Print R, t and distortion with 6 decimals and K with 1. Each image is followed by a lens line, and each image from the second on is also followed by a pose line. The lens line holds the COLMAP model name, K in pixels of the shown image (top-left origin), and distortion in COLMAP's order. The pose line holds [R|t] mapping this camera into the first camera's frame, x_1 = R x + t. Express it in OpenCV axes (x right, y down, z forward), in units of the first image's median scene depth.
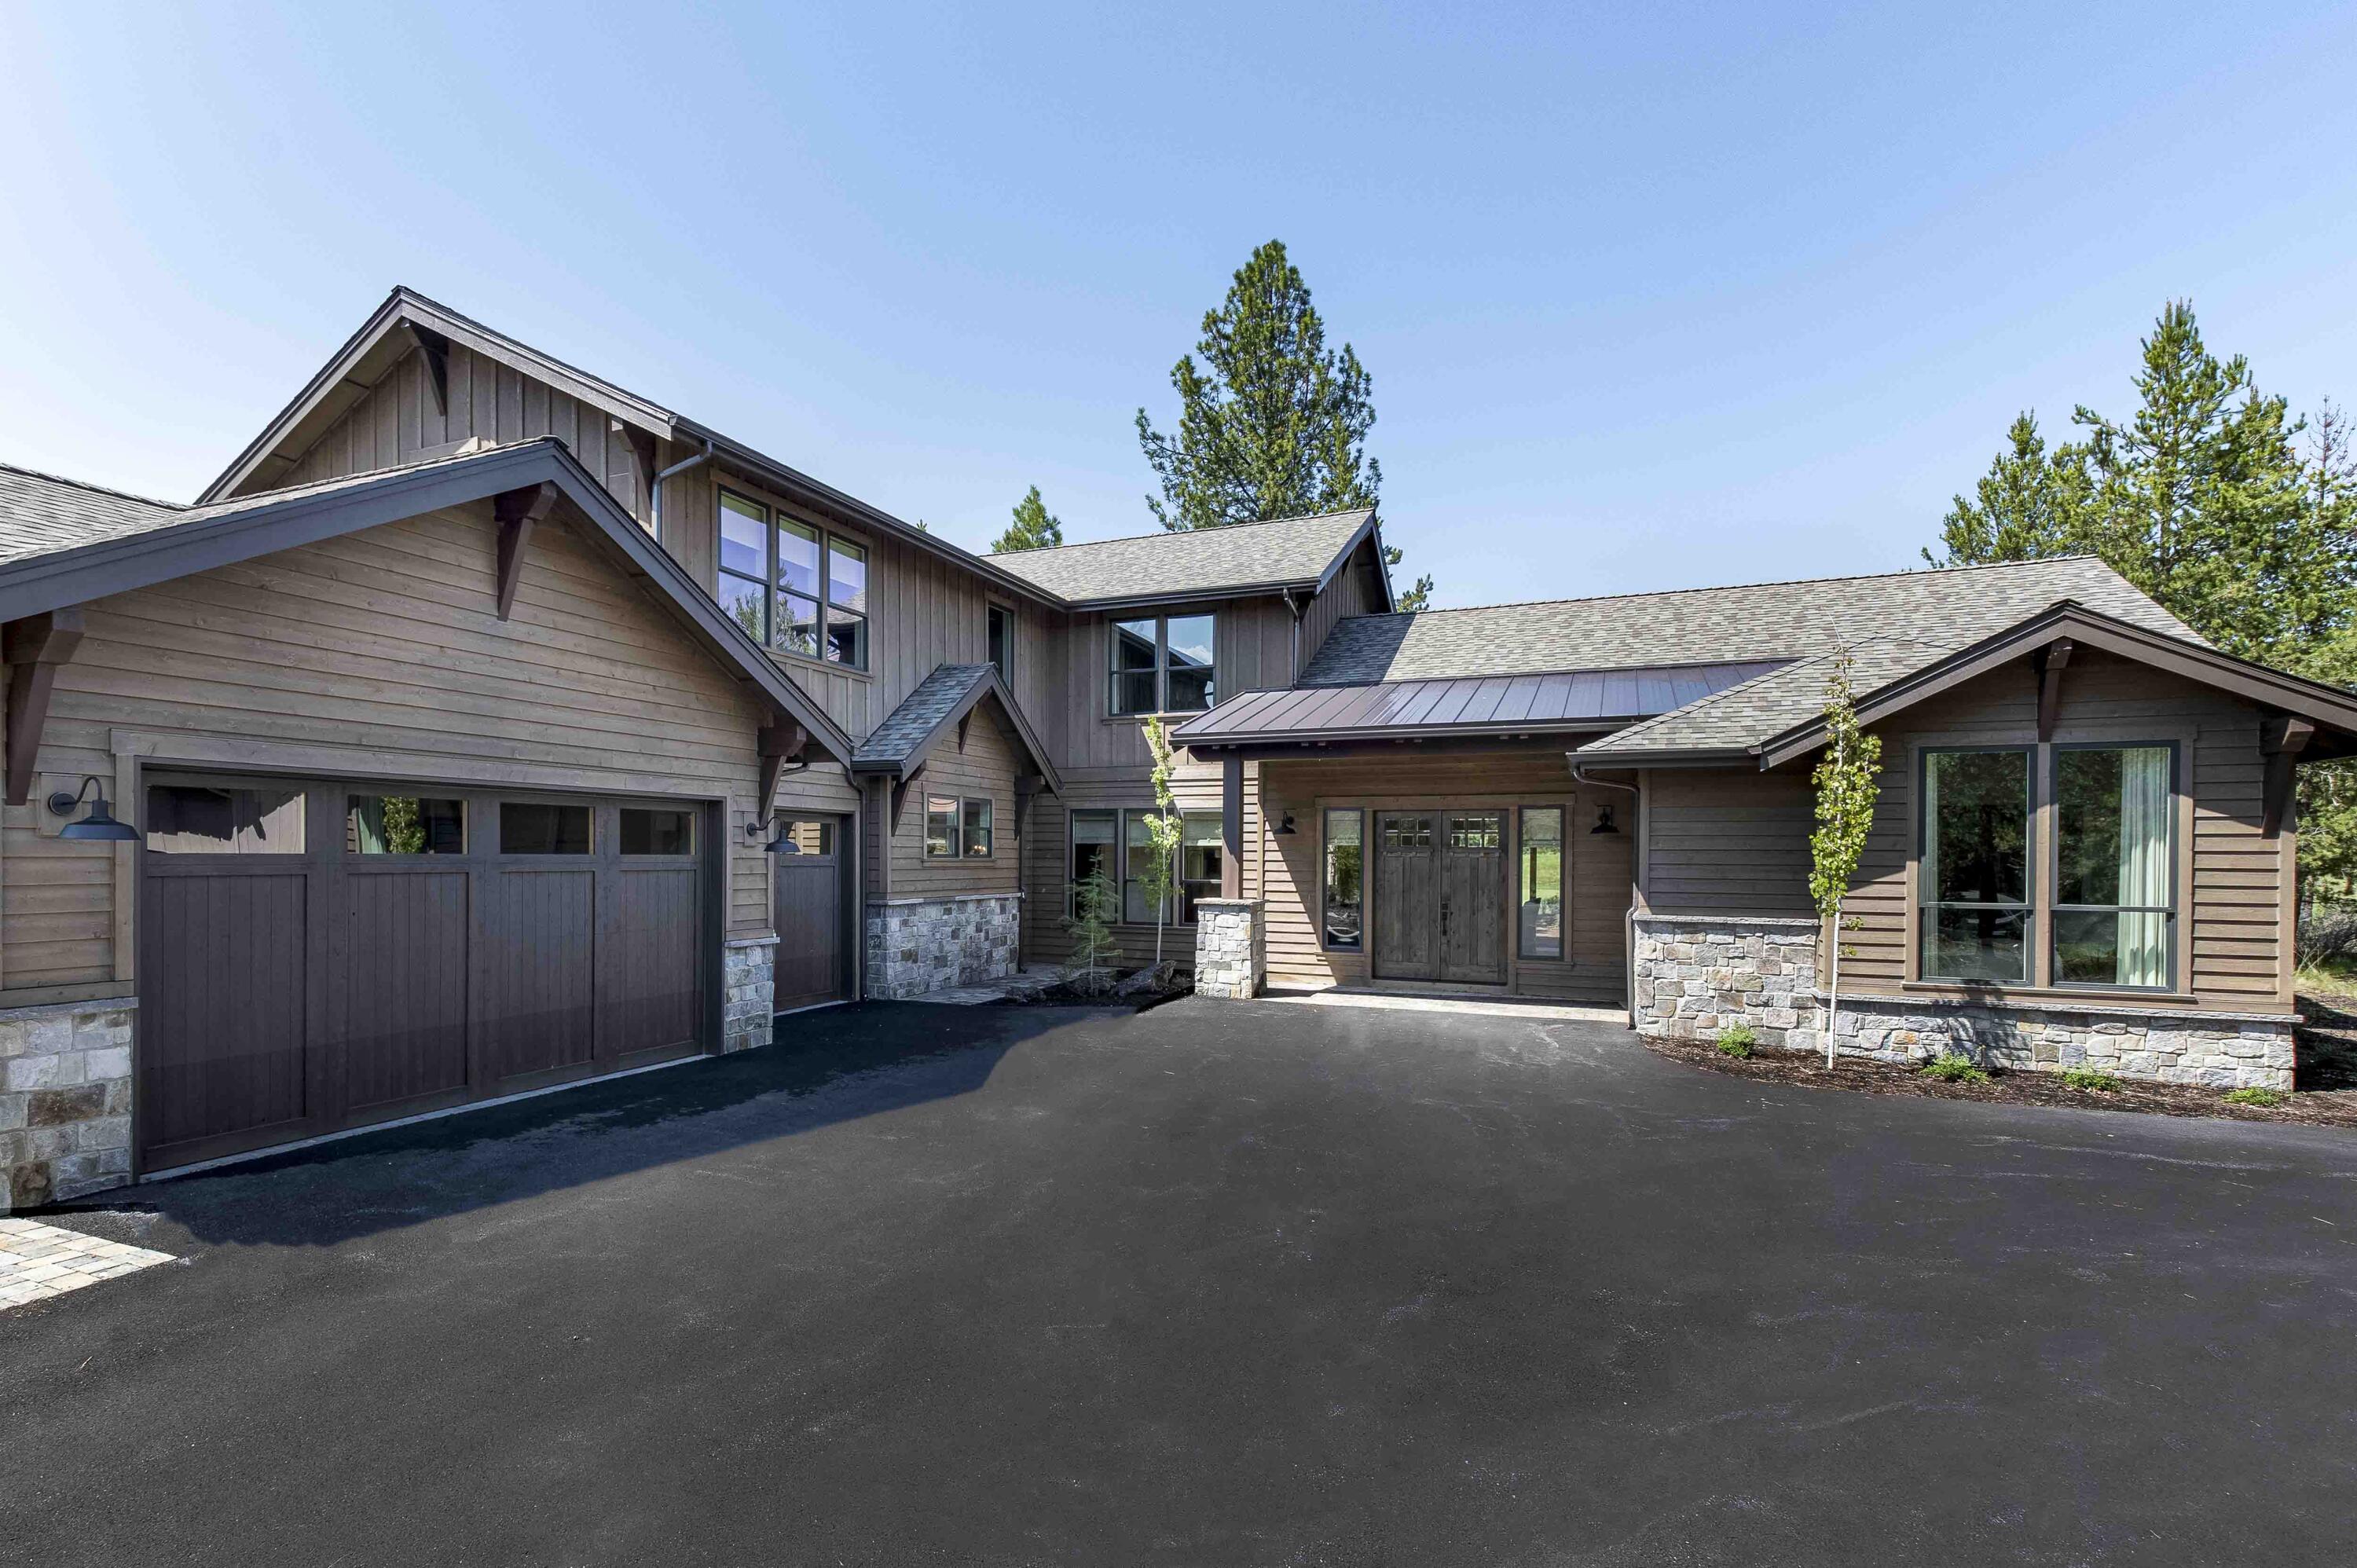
lens RADIAL K [[1111.1, 0, 1079.1], [0, 1111.1, 856.9], [0, 0, 1]] dist [0.003729, 0.004339]
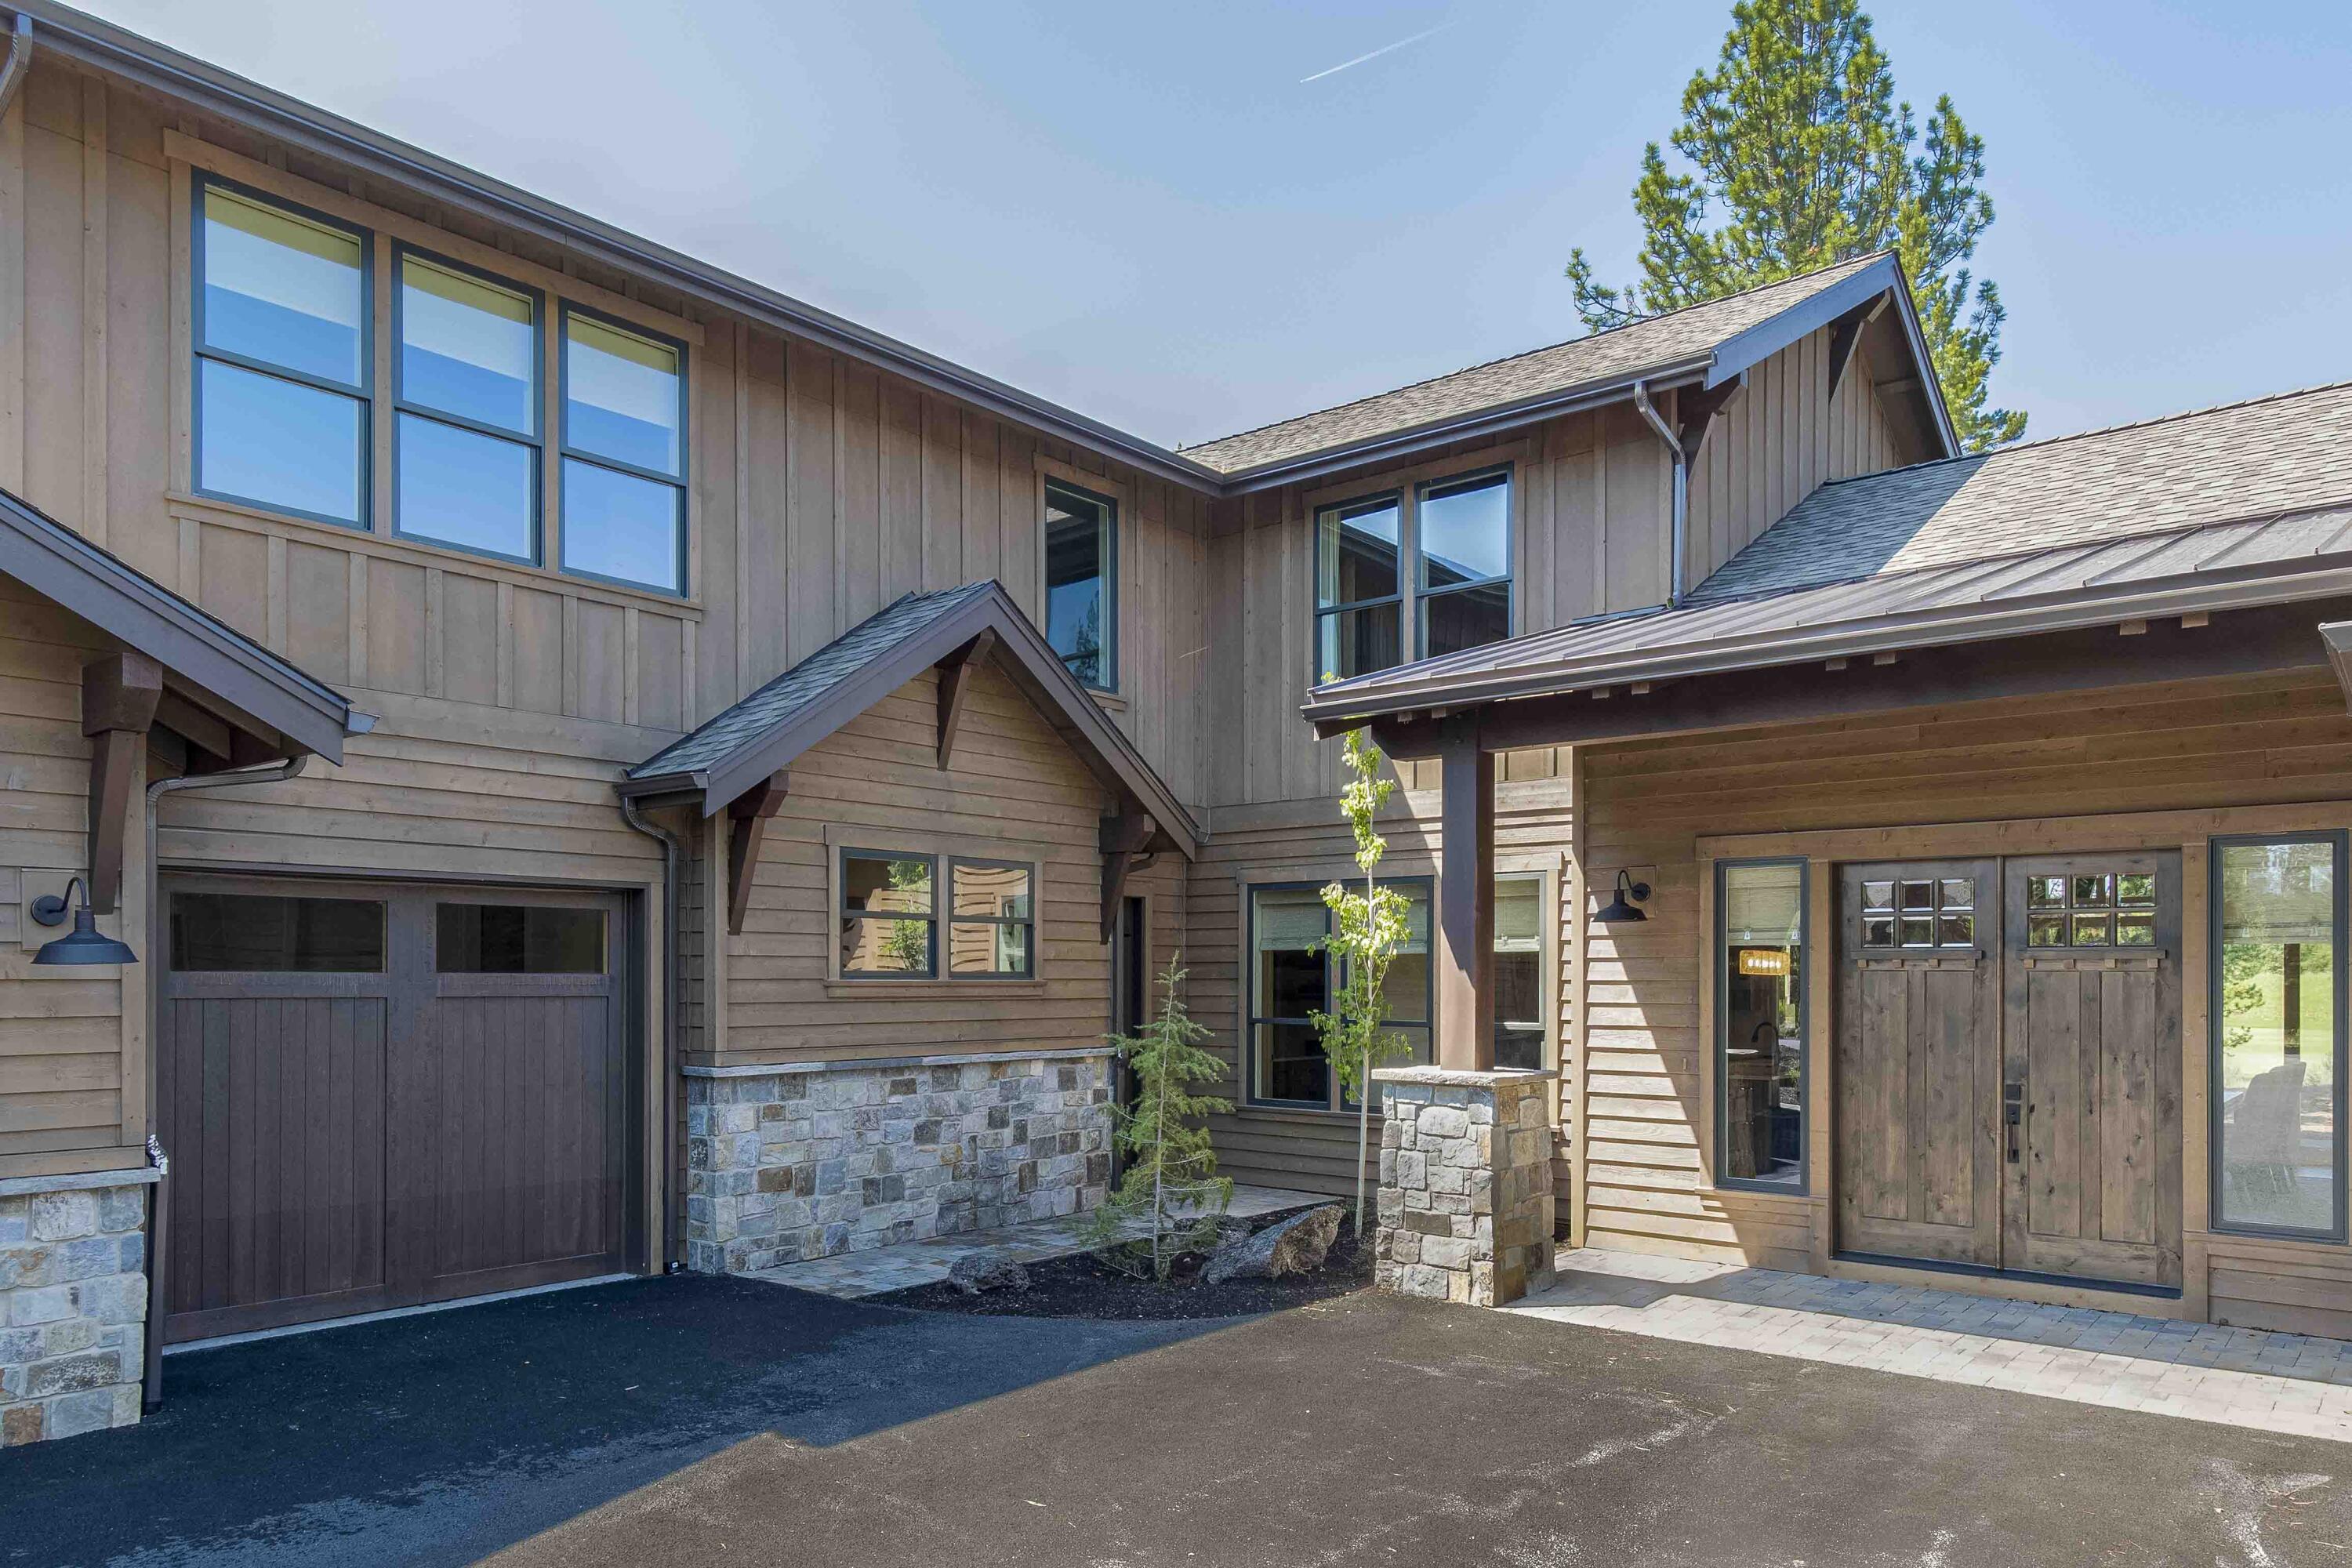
lens RADIAL K [[1572.6, 0, 1159.9], [0, 1572.6, 962.6], [0, 0, 1]] dist [0.005168, -0.002007]
pose [[0.968312, -0.007441, -0.249632, 0.169306], [0.004864, 0.999928, -0.010940, 0.001908], [0.249696, 0.009379, 0.968279, 0.358013]]
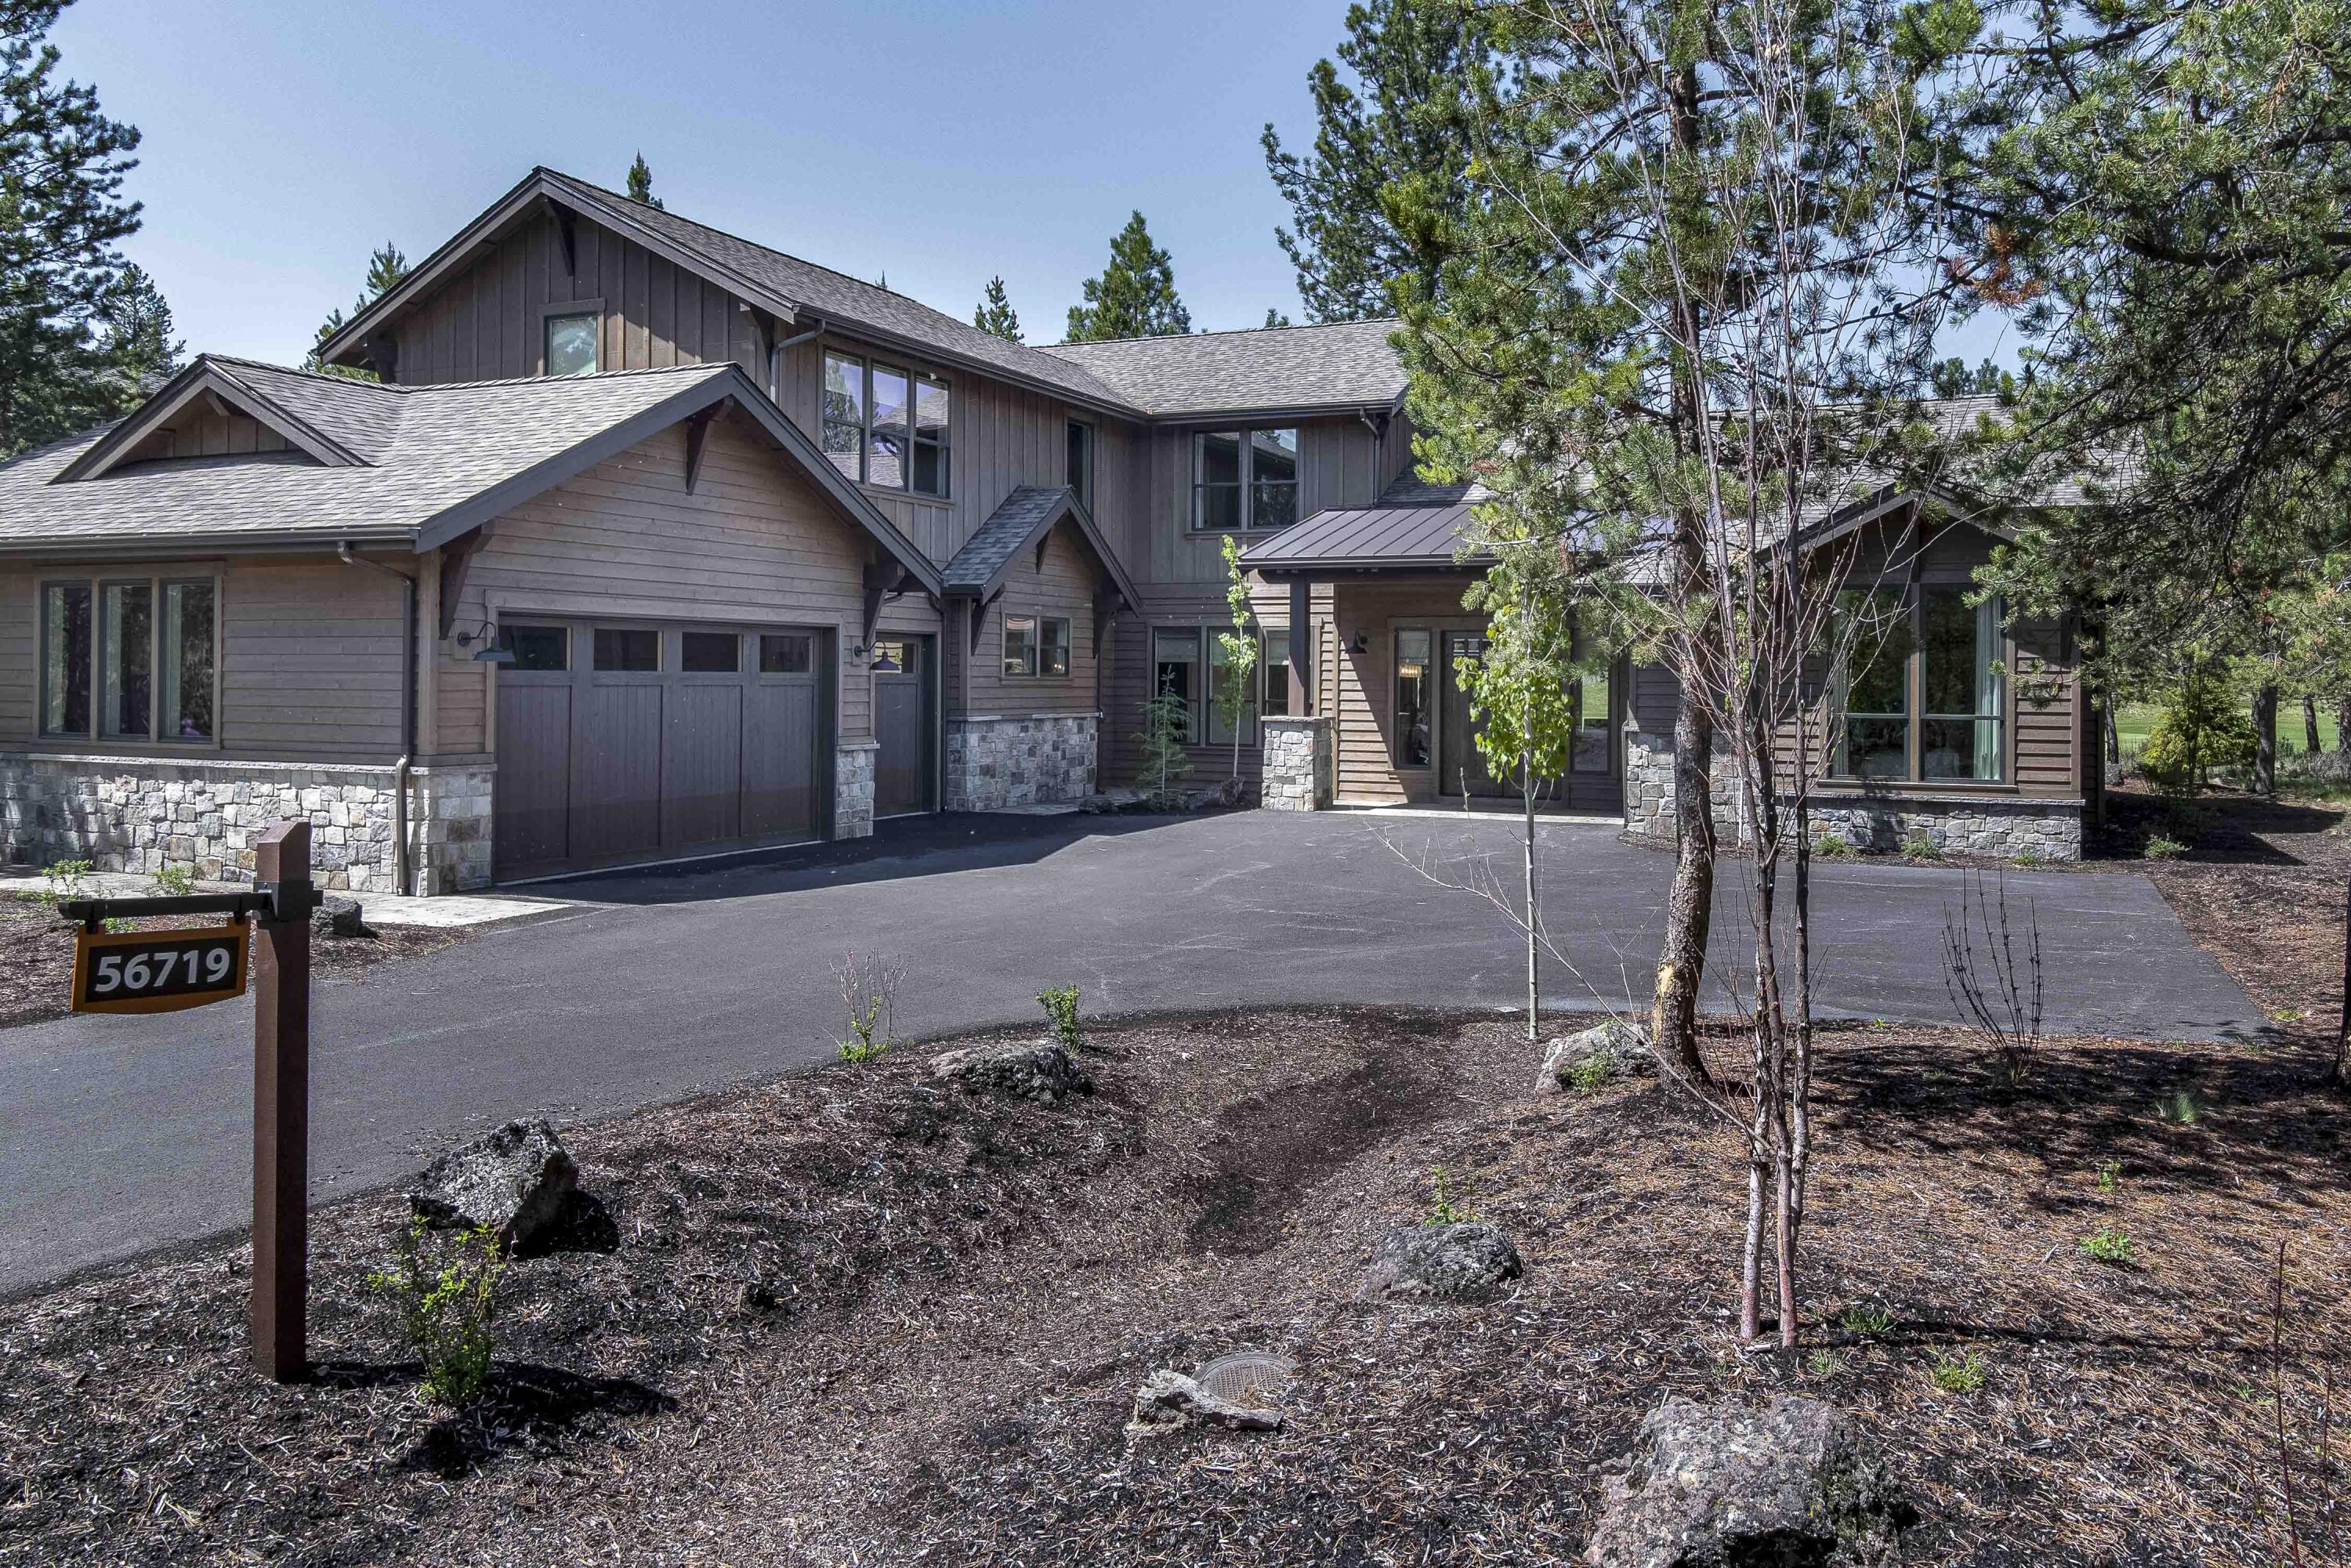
lens RADIAL K [[1558.5, 0, 1235.9], [0, 1558.5, 635.2], [0, 0, 1]] dist [-0.008138, -0.000009]
pose [[0.999875, 0.002133, 0.015643, 0.053876], [-0.001696, 0.999610, -0.027862, 0.002413], [-0.015697, 0.027832, 0.999489, -0.442827]]
